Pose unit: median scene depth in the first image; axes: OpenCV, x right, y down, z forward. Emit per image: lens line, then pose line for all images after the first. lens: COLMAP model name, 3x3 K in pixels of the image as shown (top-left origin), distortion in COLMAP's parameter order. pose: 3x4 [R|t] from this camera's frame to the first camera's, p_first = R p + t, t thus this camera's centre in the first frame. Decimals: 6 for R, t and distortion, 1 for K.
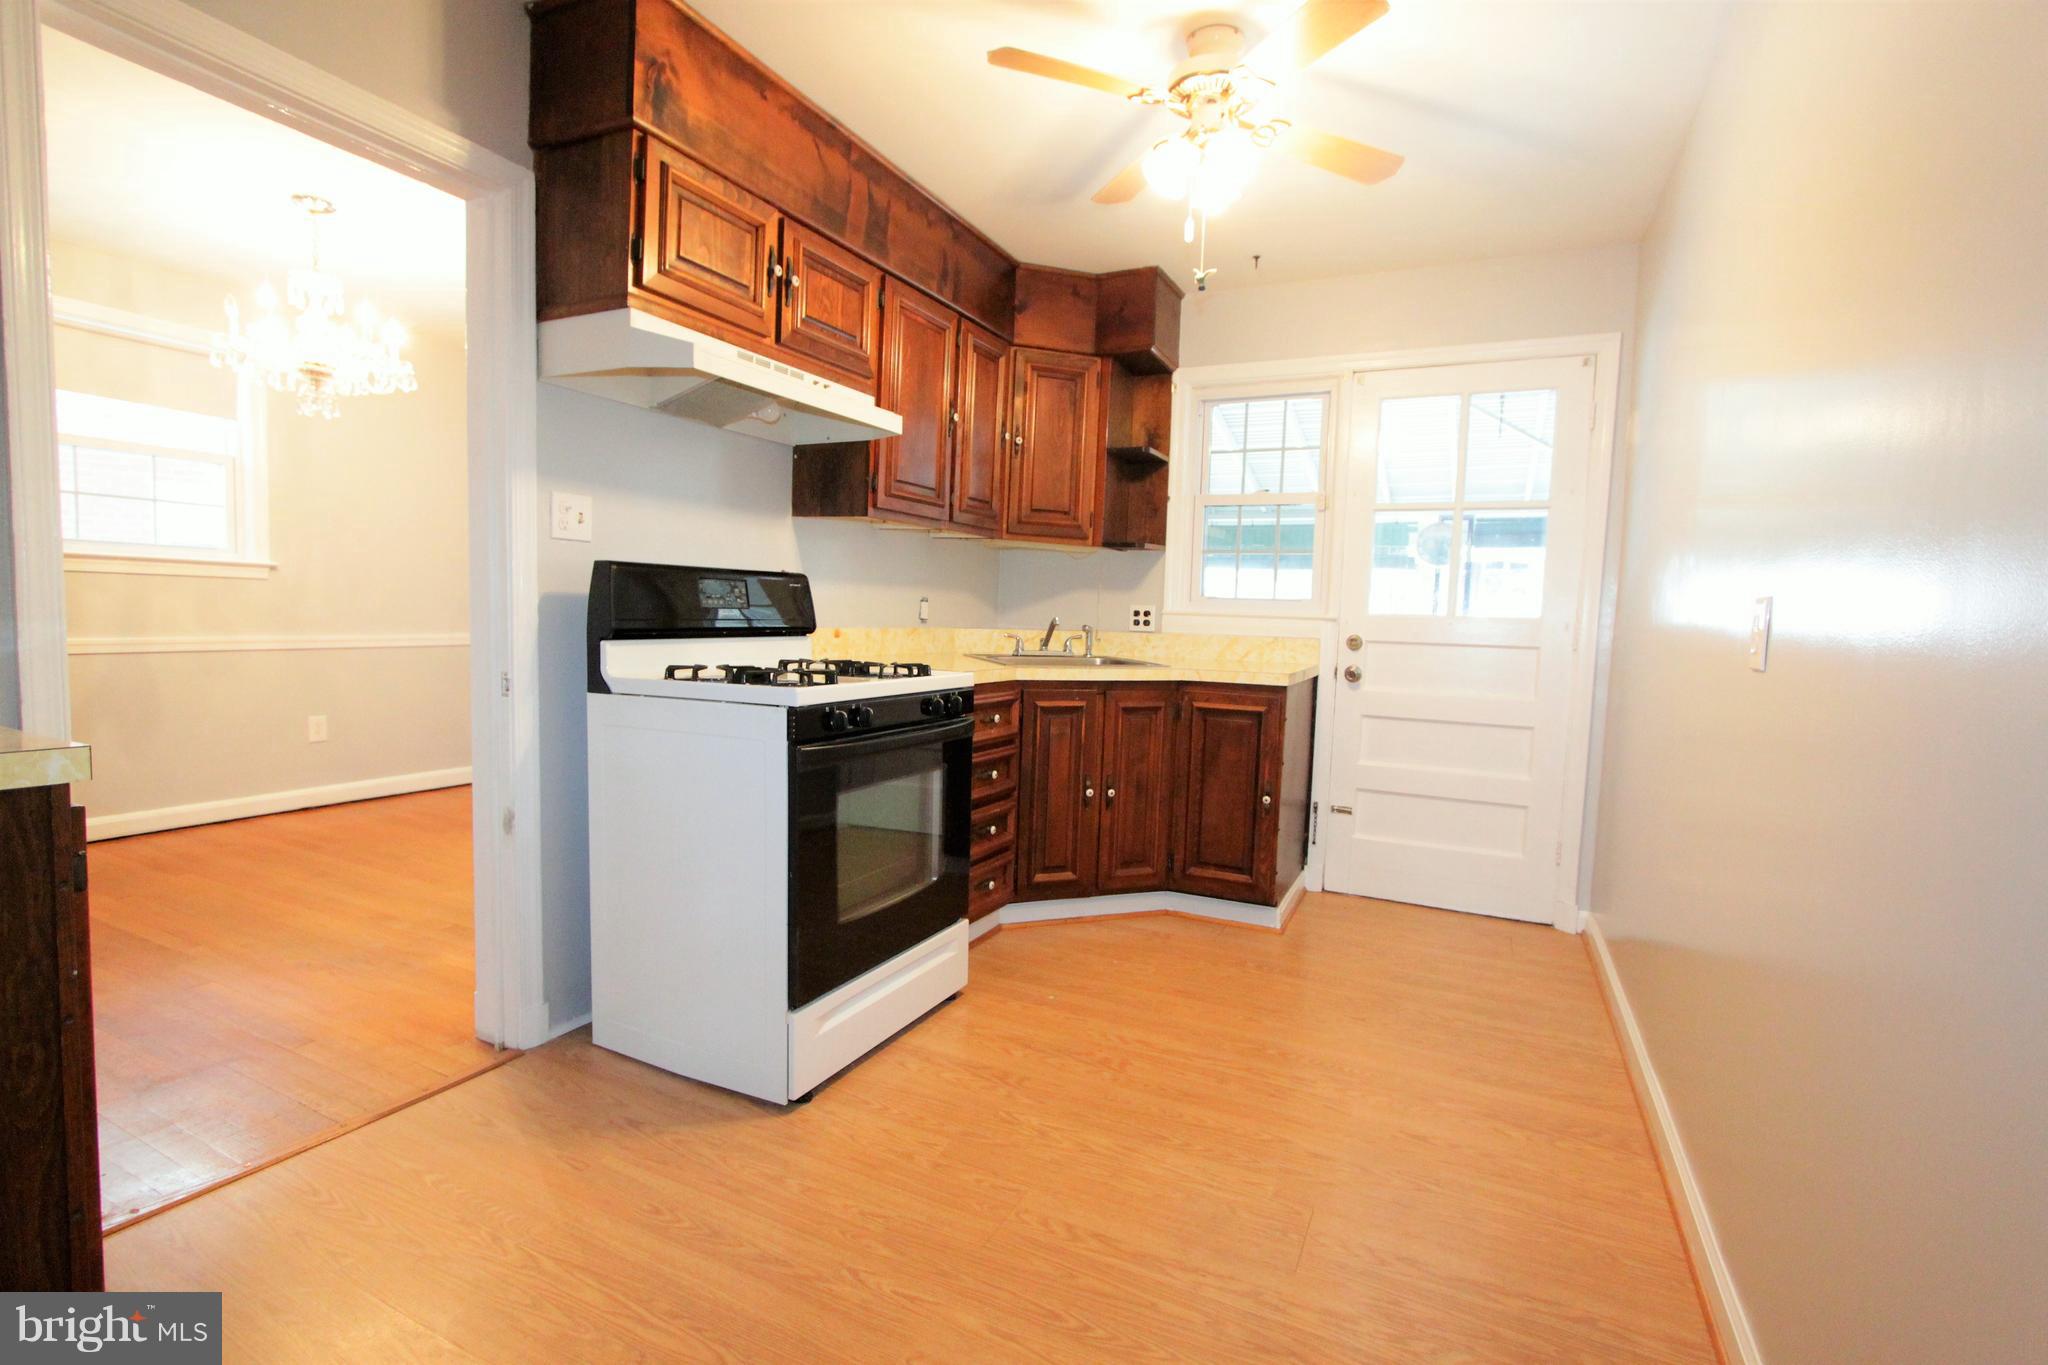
lens RADIAL K [[948.0, 0, 1019.5], [0, 948.0, 678.9], [0, 0, 1]] dist [-0.013680, 0.001733]
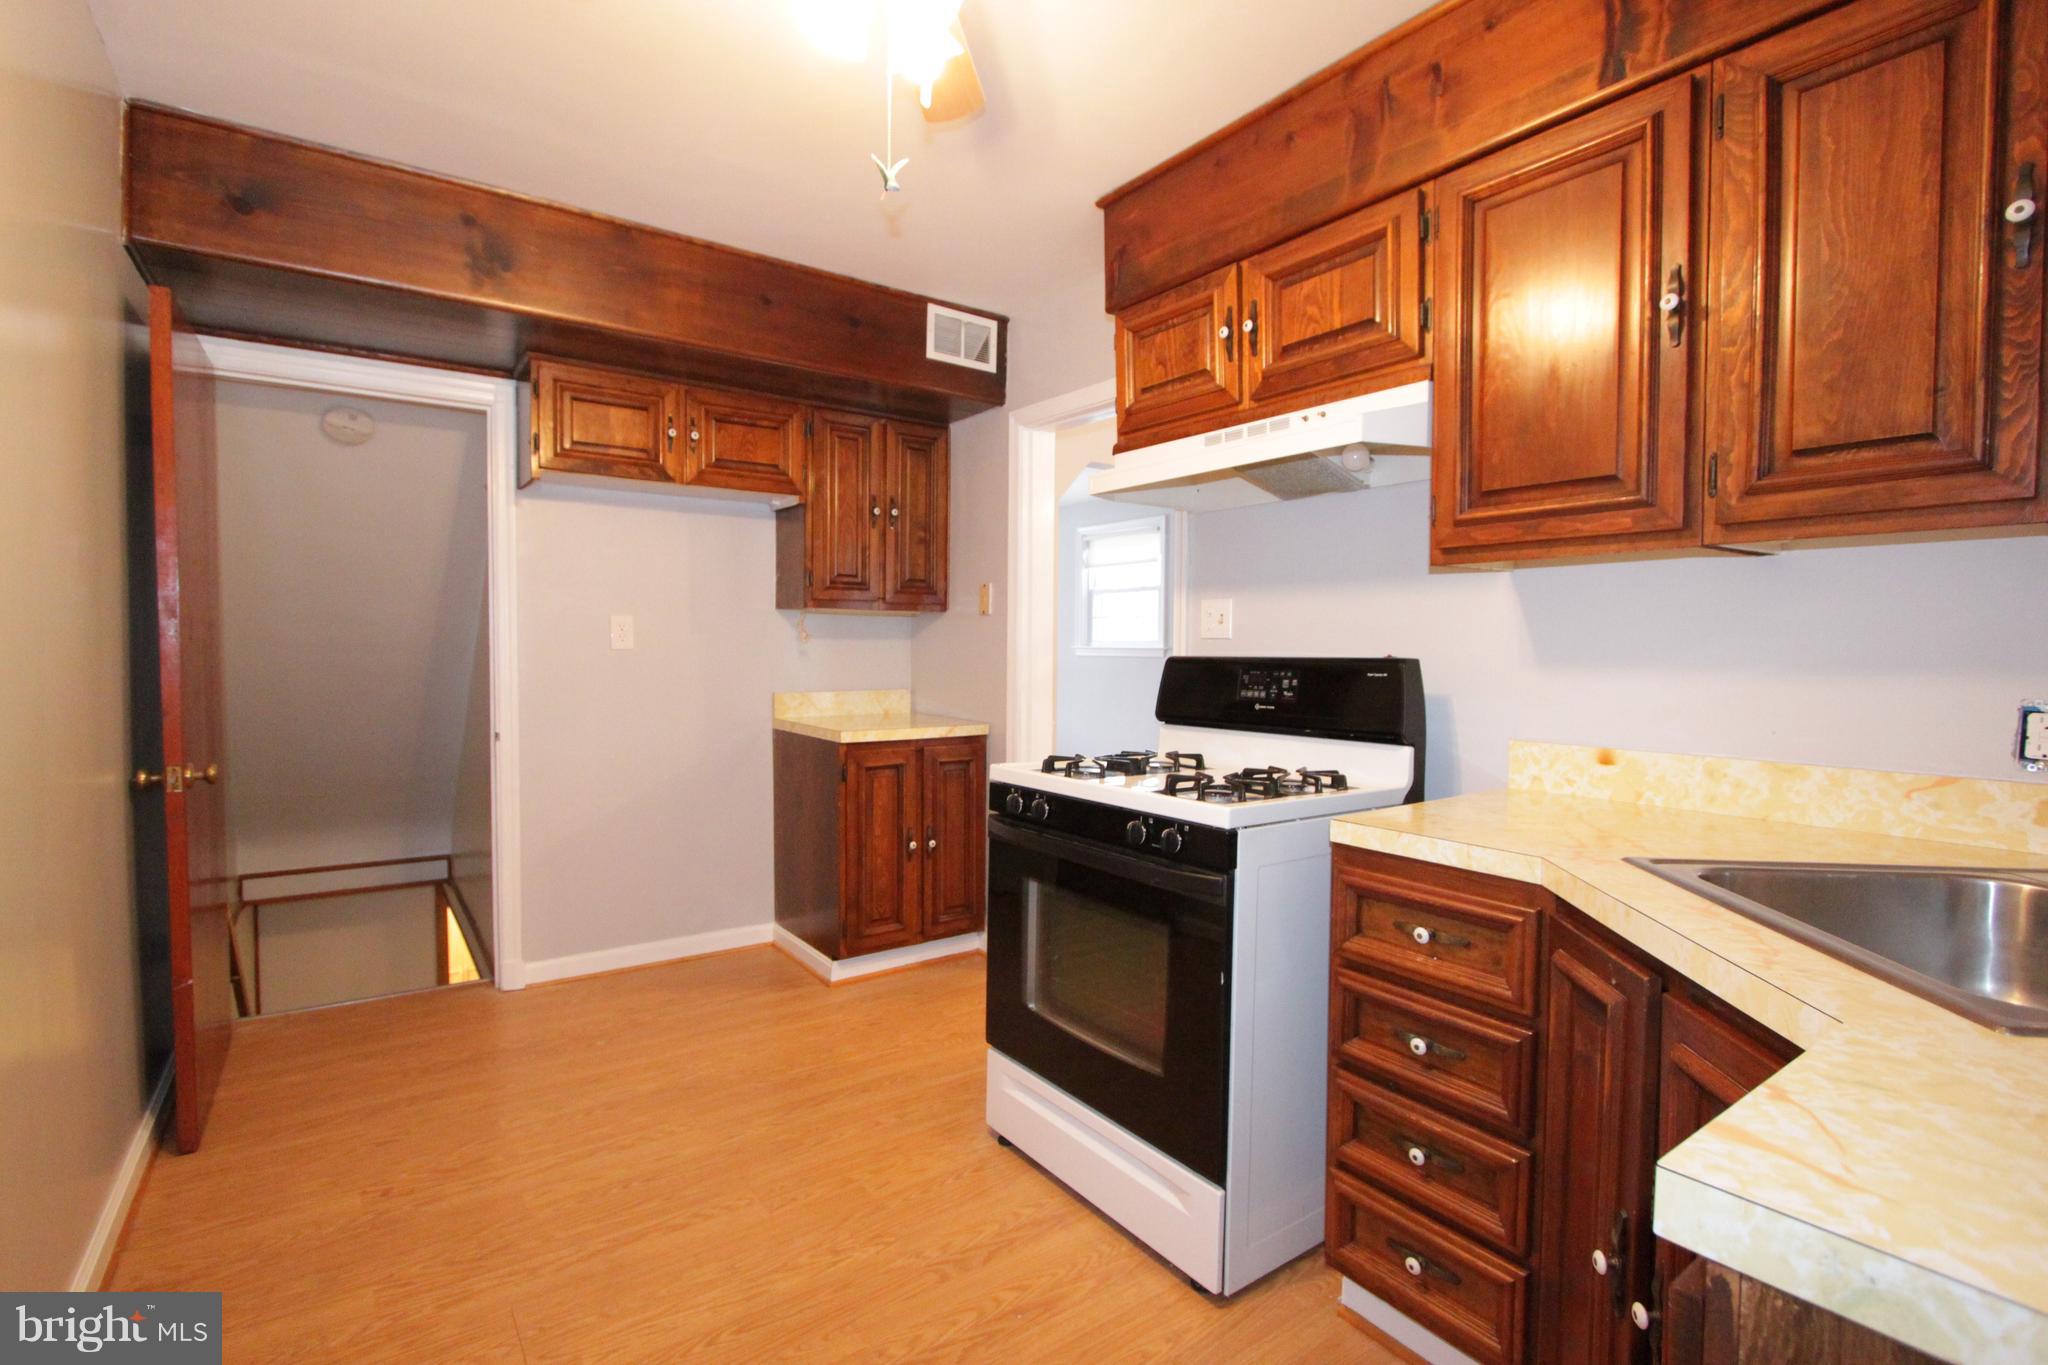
lens RADIAL K [[937.0, 0, 1016.7], [0, 937.0, 680.5], [0, 0, 1]] dist [-0.019317, 0.001174]
pose [[-0.470342, -0.004749, -0.882471, 0.615701], [-0.084093, 0.995676, 0.039463, -0.113408], [0.878468, 0.092771, -0.468708, 1.244566]]
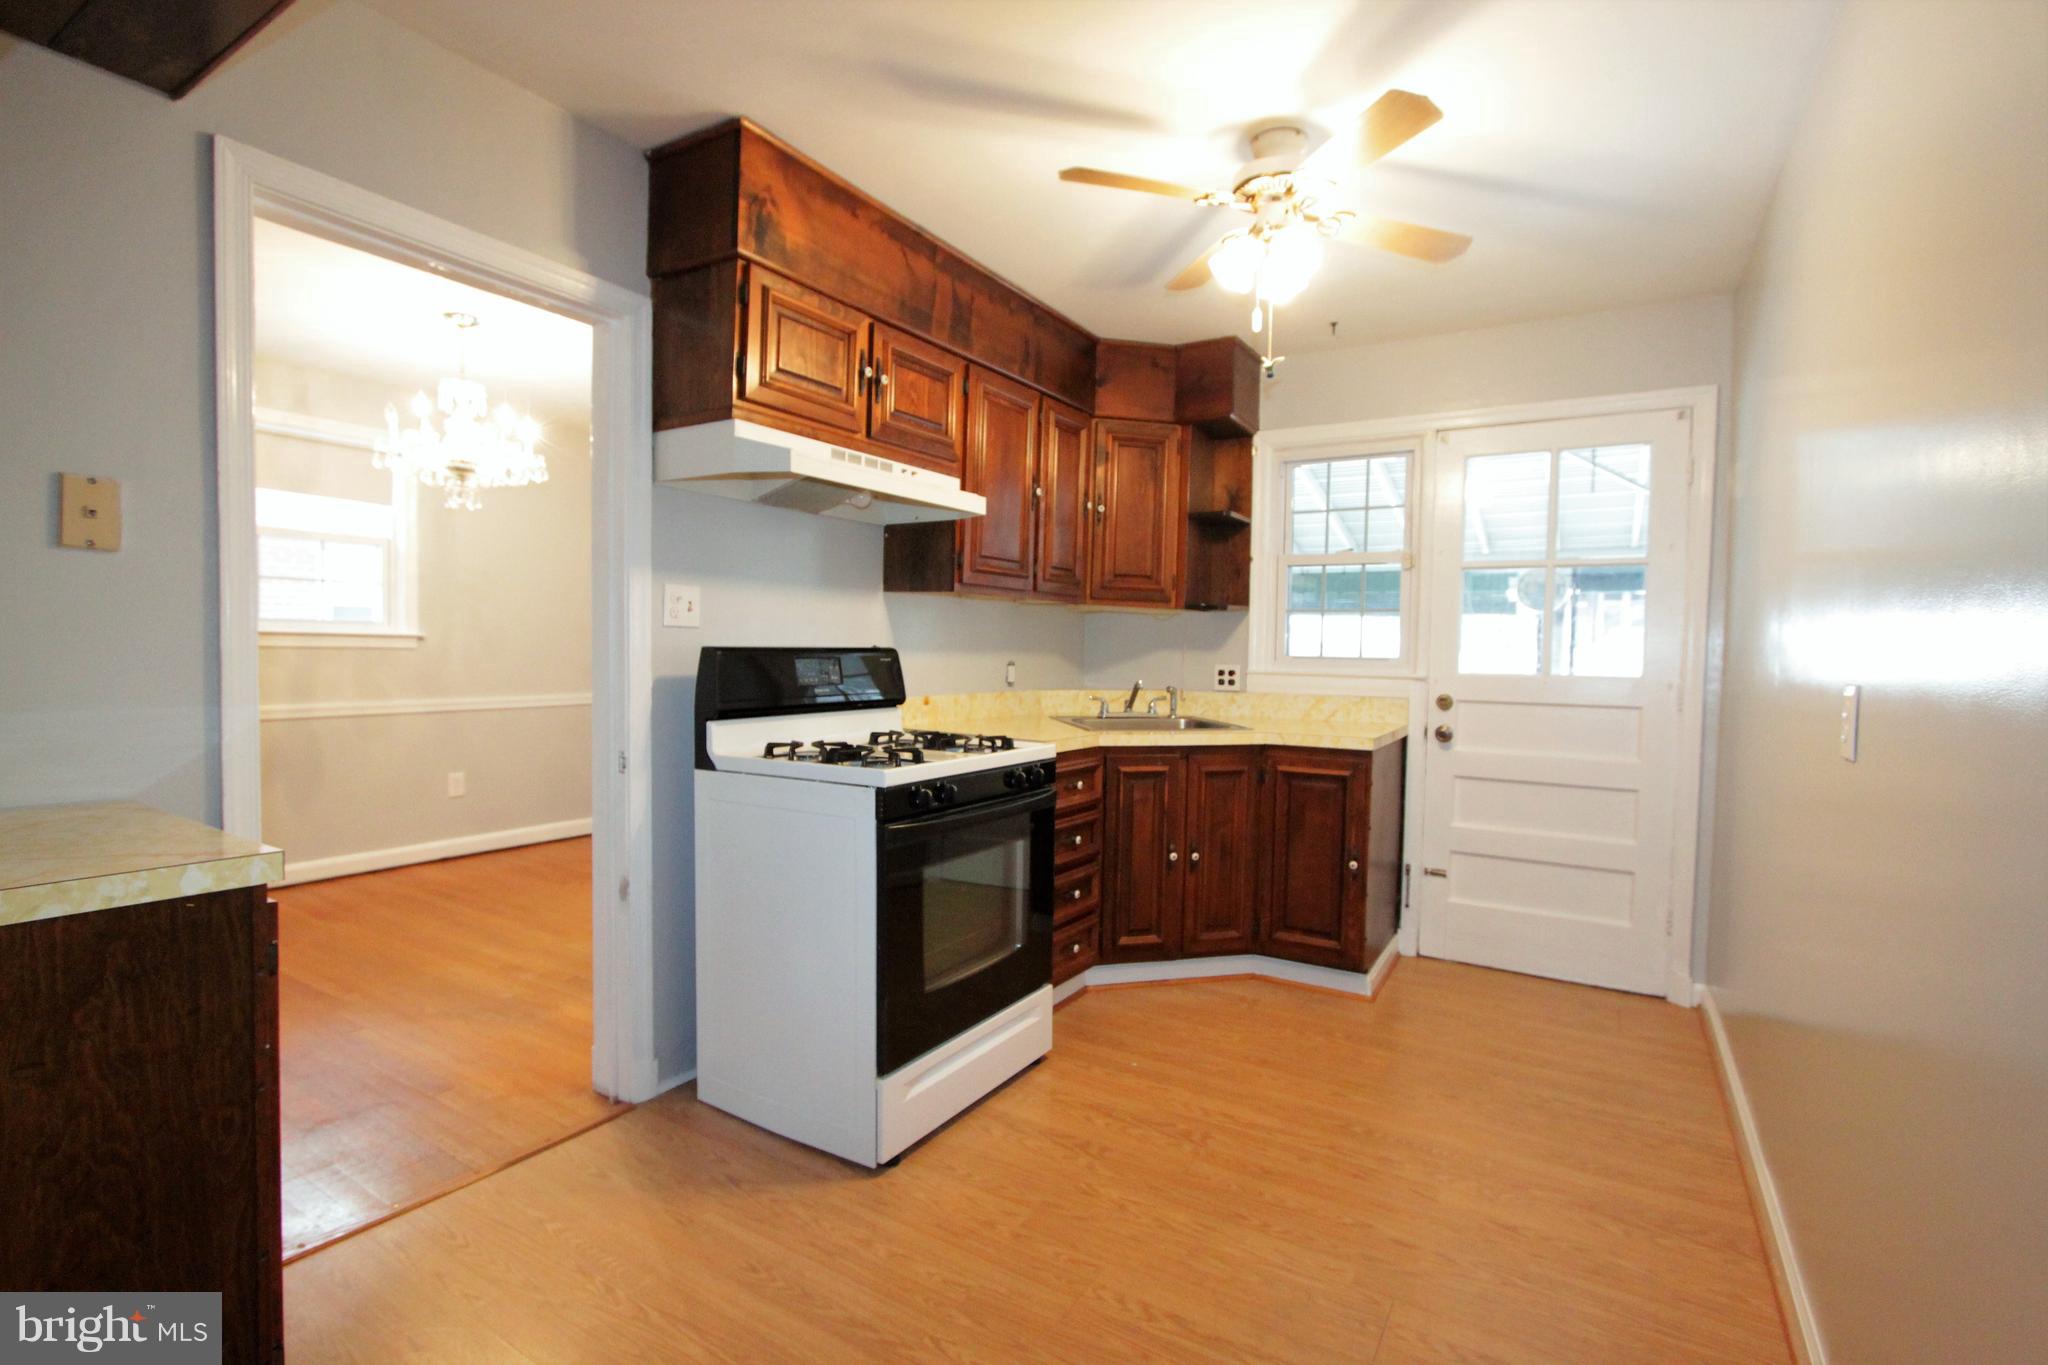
lens RADIAL K [[948.0, 0, 1019.5], [0, 948.0, 678.9], [0, 0, 1]] dist [-0.013680, 0.001733]
pose [[0.994910, -0.010667, -0.100203, 0.018489], [0.006626, 0.999155, -0.040566, -0.038176], [0.100551, 0.039695, 0.994140, -0.036432]]
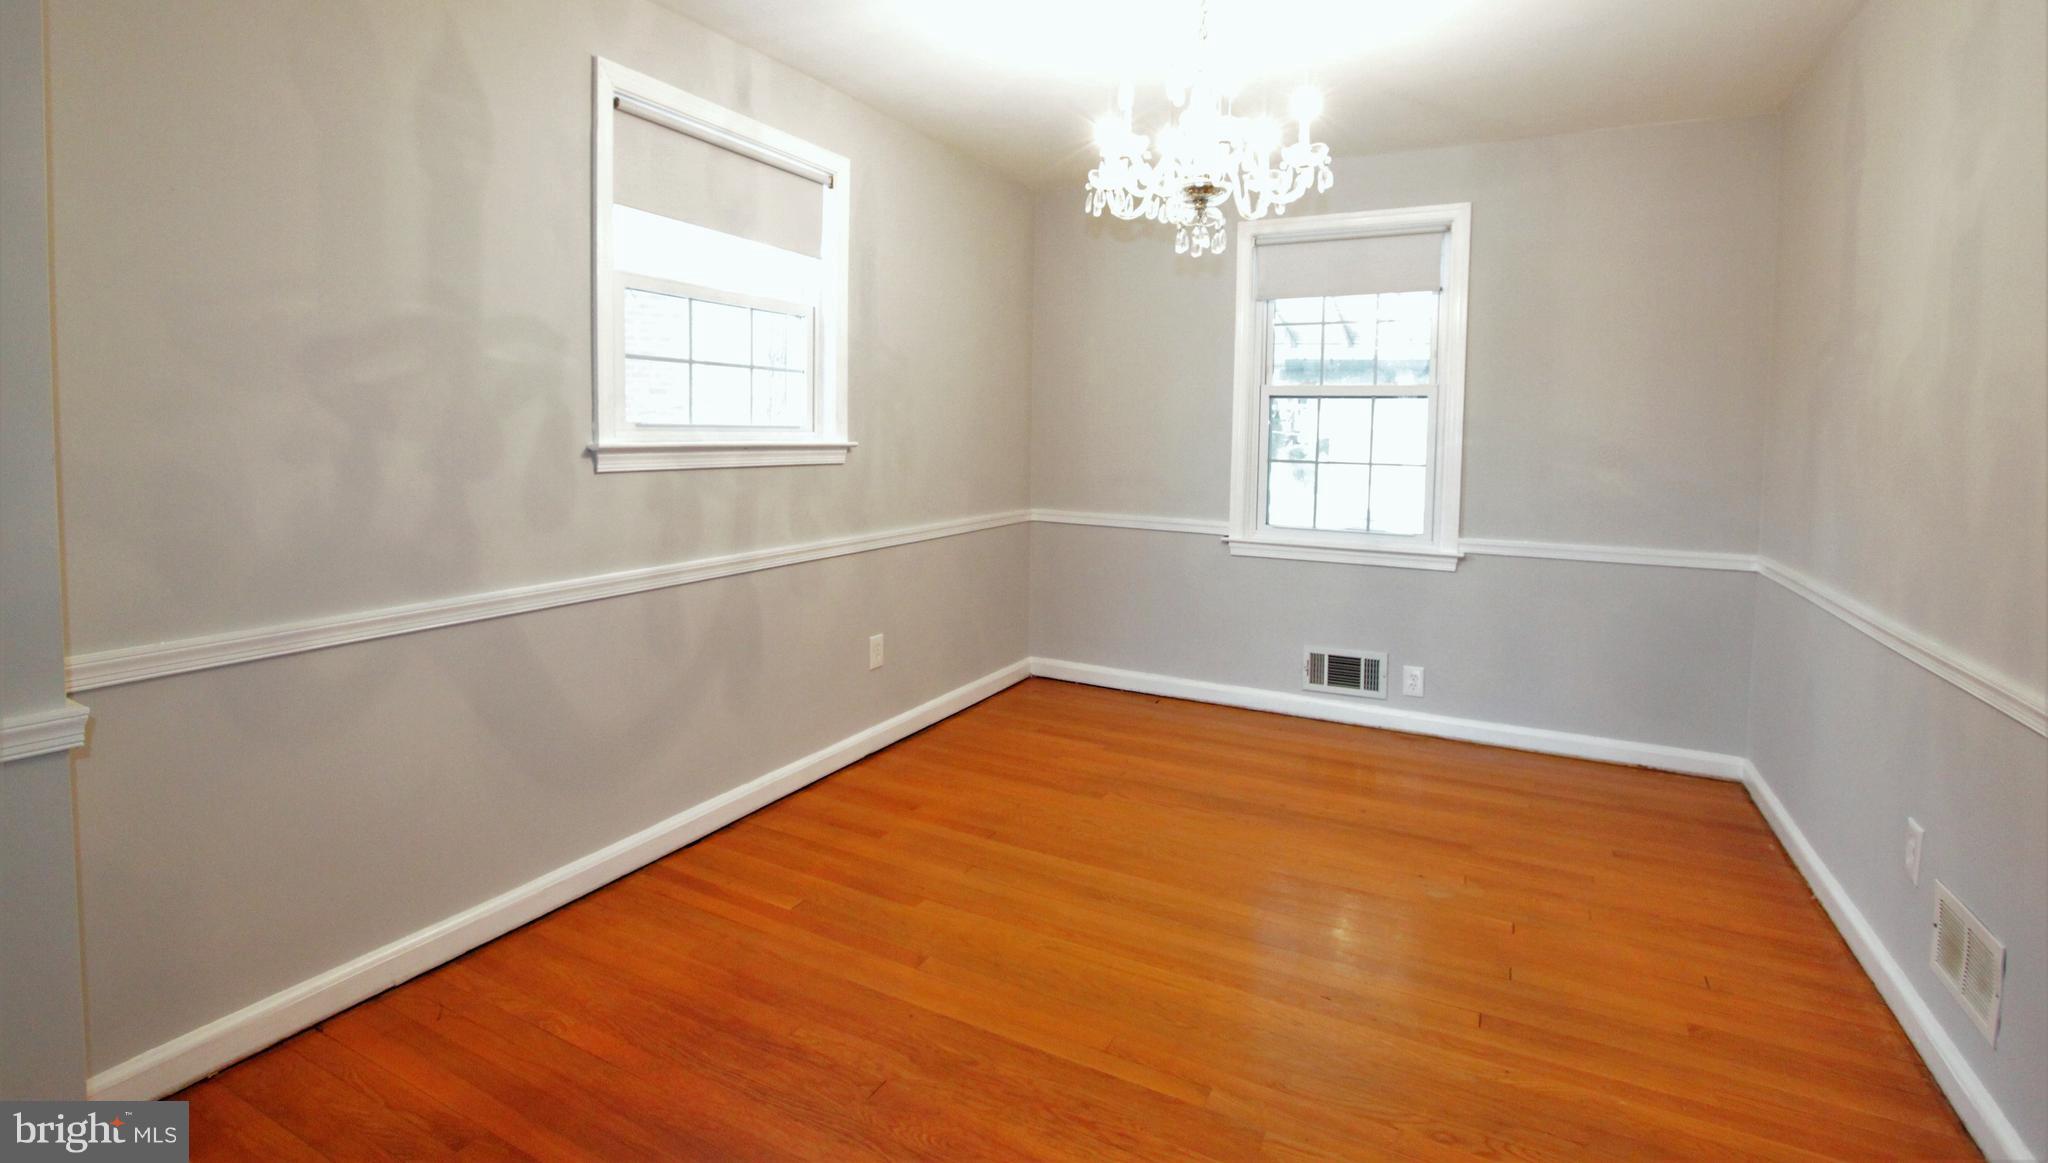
lens RADIAL K [[949.0, 0, 1023.8], [0, 949.0, 474.1], [0, 0, 1]] dist [-0.014179, 0.002307]
pose [[0.999525, -0.018935, -0.024334, -1.115257], [0.018407, 0.999594, -0.021742, -0.136996], [0.024736, 0.021284, 0.999467, 0.402090]]
